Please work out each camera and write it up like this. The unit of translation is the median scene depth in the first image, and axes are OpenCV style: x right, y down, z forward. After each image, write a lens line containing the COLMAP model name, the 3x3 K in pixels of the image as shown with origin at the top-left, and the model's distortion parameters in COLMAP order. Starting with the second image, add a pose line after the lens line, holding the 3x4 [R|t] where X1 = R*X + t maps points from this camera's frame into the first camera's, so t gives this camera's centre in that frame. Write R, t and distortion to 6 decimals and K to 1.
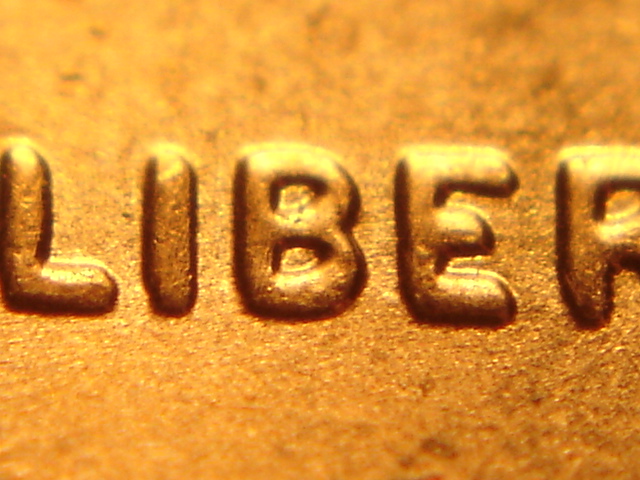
lens RADIAL K [[853.1, 0, 320.0], [0, 853.1, 237.7], [0, 0, 1]] dist [-0.000877, 0.000000]
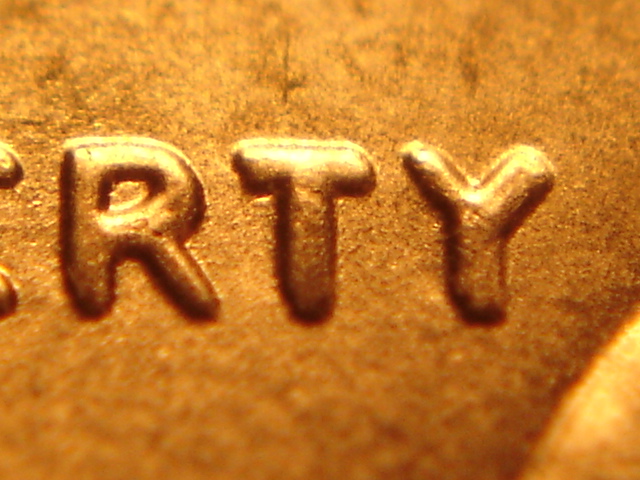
lens RADIAL K [[853.1, 0, 320.2], [0, 853.1, 242.5], [0, 0, 1]] dist [-0.000877, 0.000000]
pose [[0.999593, -0.006565, 0.027770, 0.551880], [0.006304, 0.999936, 0.009444, 0.008462], [-0.027830, -0.009265, 0.999570, 0.003056]]
